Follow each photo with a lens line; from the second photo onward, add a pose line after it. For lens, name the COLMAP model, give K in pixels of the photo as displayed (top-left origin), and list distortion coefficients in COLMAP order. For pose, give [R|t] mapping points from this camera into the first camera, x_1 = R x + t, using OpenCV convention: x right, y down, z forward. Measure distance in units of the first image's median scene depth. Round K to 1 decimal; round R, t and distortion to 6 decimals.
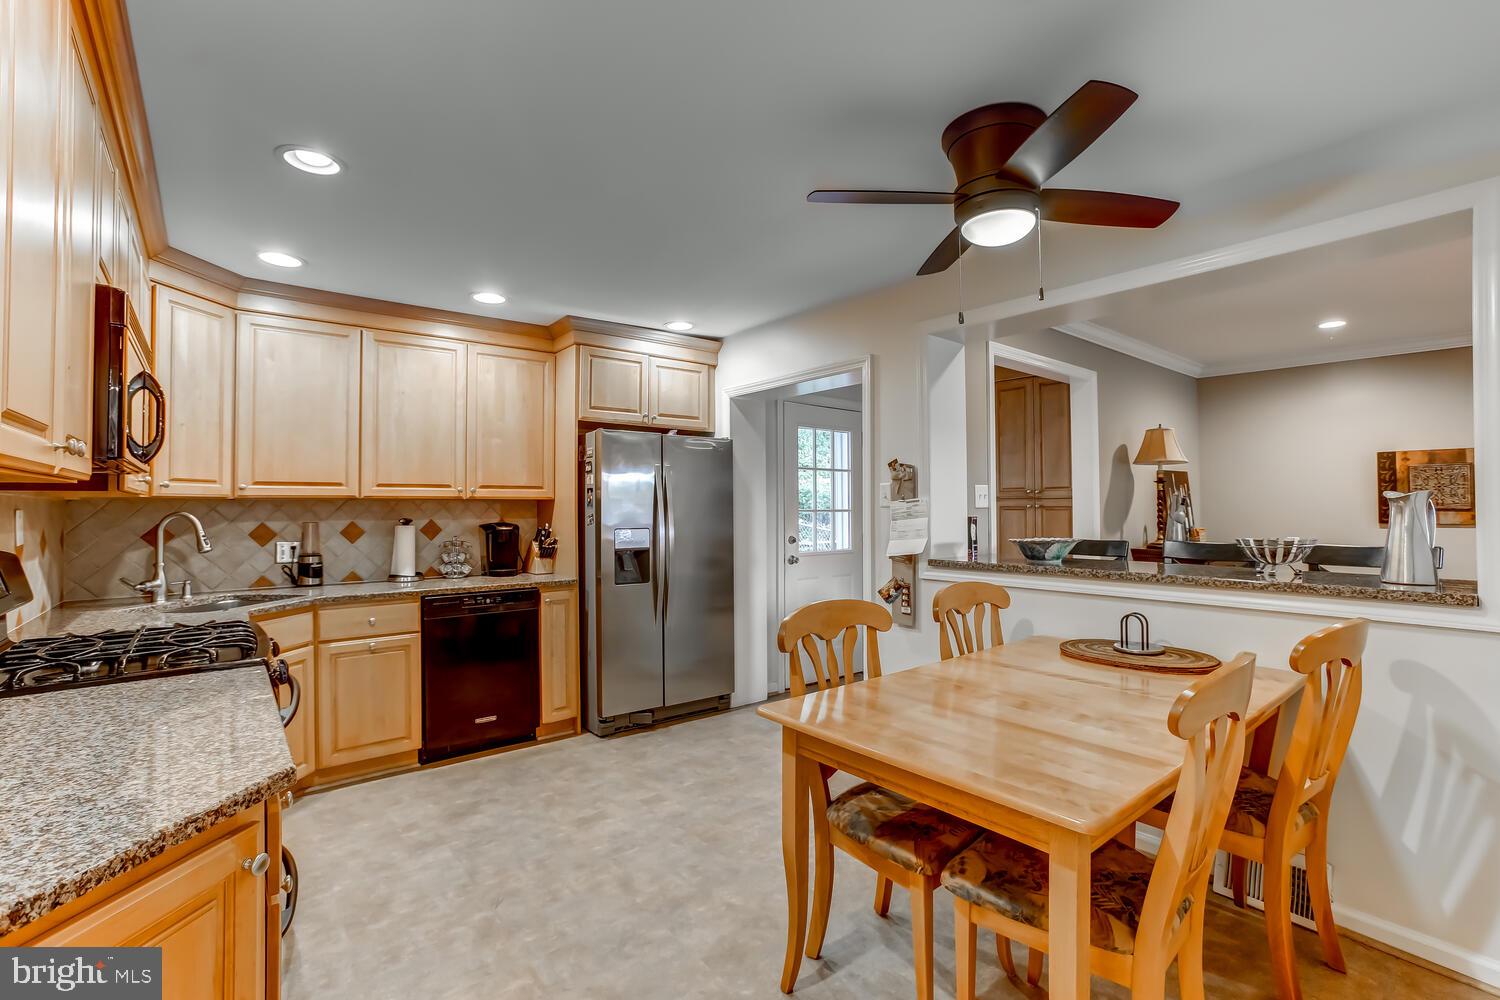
lens RADIAL K [[686.7, 0, 749.6], [0, 686.7, 497.6], [0, 0, 1]] dist [-0.007737, 0.000977]
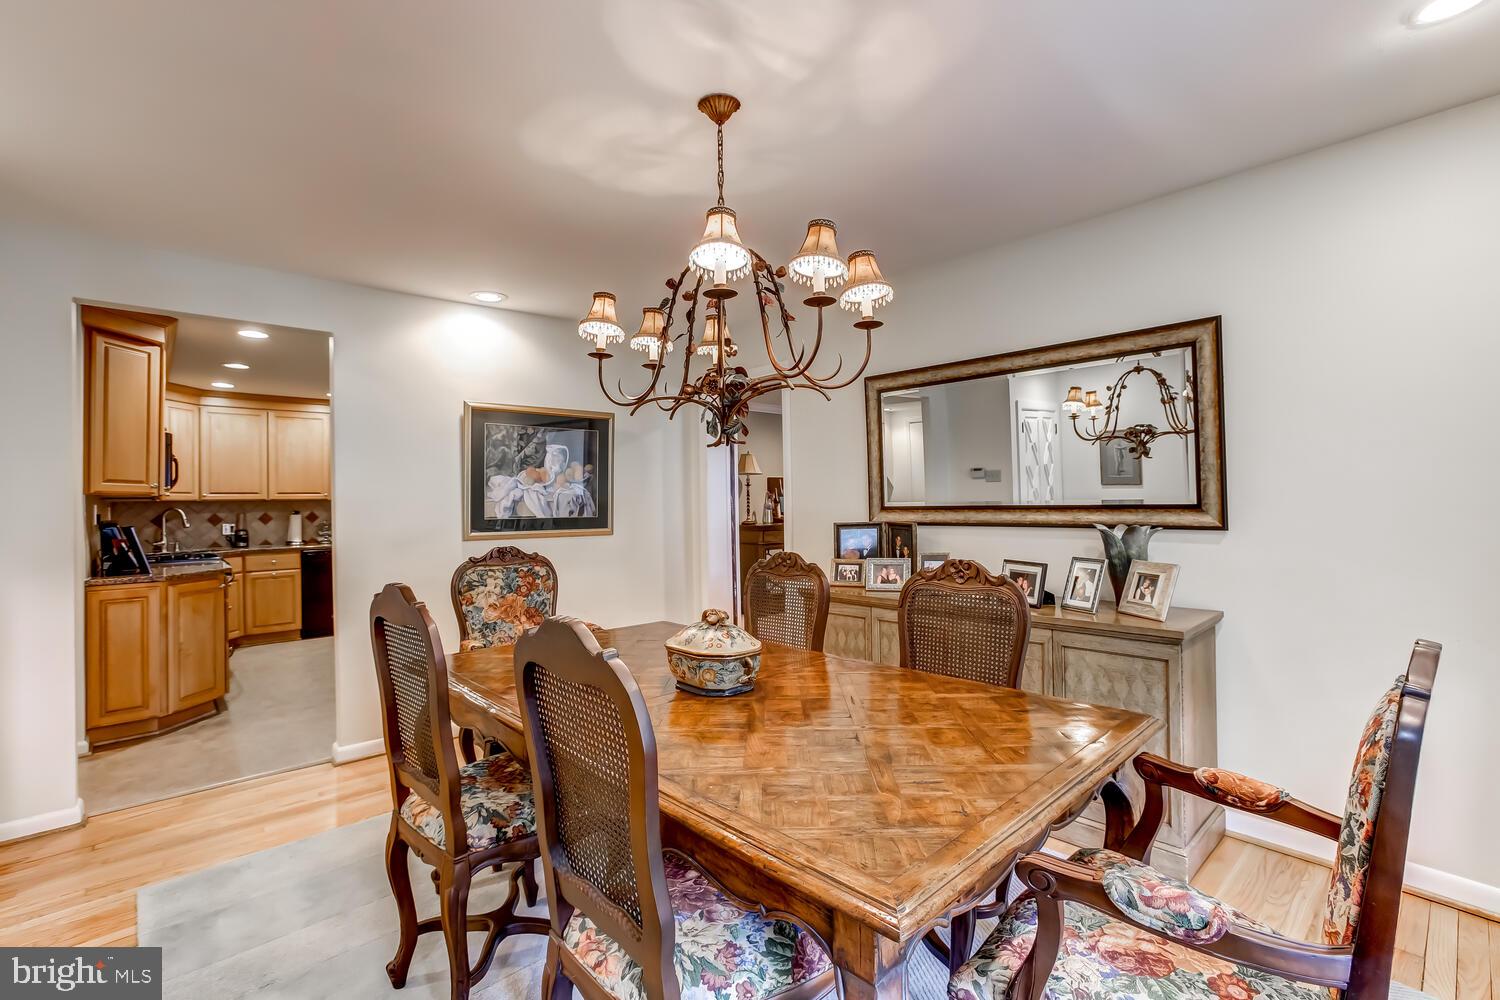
lens RADIAL K [[686.7, 0, 752.2], [0, 686.7, 498.4], [0, 0, 1]] dist [-0.007737, 0.000977]
pose [[0.998199, -0.006104, 0.059678, 0.656857], [0.005483, 0.999929, 0.010566, -0.016952], [-0.059738, -0.010220, 0.998162, -0.971858]]
